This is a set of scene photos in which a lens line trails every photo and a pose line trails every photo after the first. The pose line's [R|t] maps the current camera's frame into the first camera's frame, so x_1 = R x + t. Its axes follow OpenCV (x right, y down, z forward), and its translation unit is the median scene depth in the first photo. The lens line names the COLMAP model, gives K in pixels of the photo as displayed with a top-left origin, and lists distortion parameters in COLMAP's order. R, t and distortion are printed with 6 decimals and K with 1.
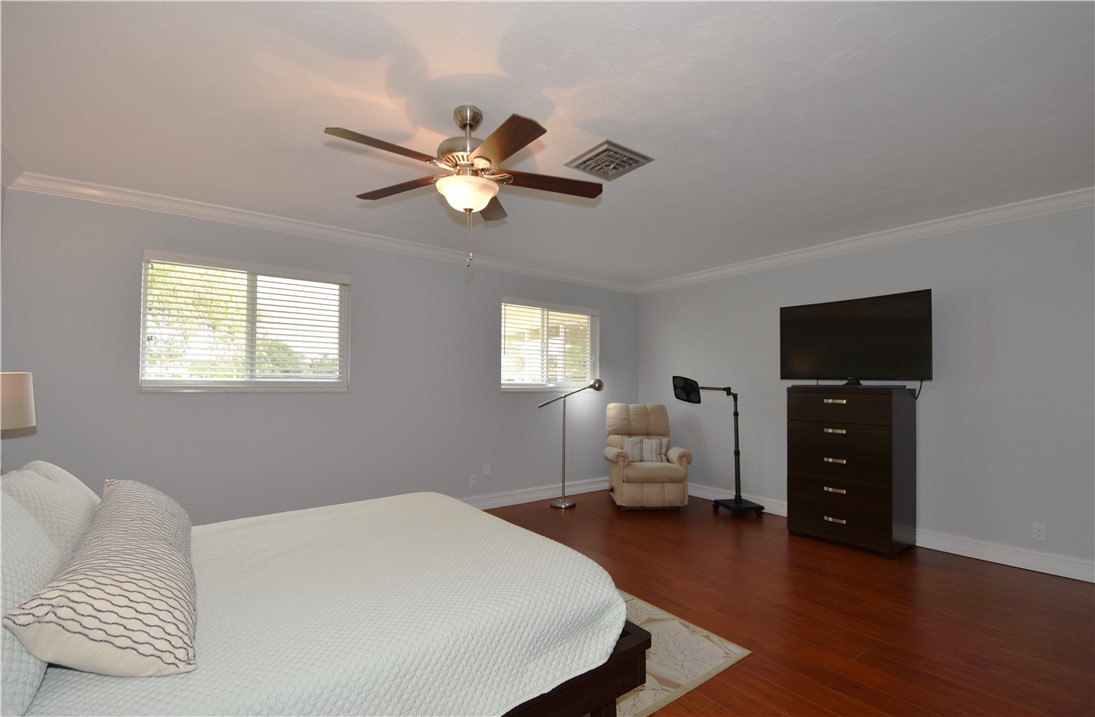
lens RADIAL K [[499.5, 0, 543.9], [0, 499.5, 374.6], [0, 0, 1]] dist [0.036569, -0.000014]
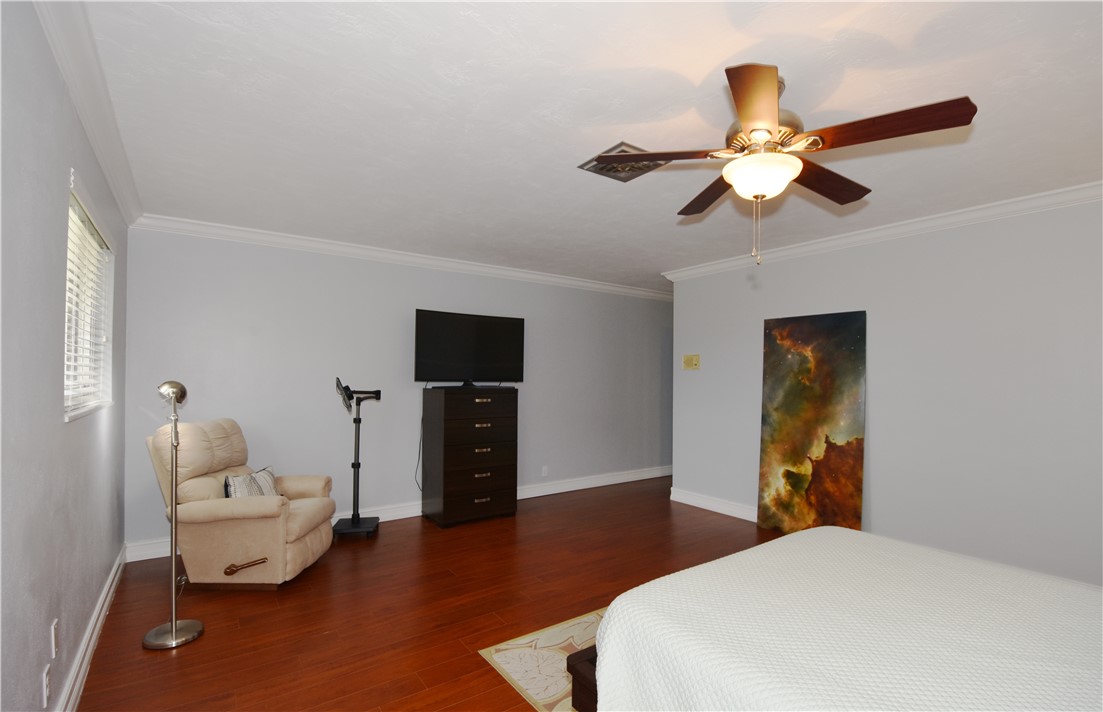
lens RADIAL K [[501.8, 0, 551.5], [0, 501.8, 356.0], [0, 0, 1]] dist [0.000477, 0.000249]
pose [[0.009628, 0.034896, 0.999345, -0.530980], [-0.024781, 0.999092, -0.034648, -0.012291], [-0.999647, -0.024431, 0.010484, 0.729523]]
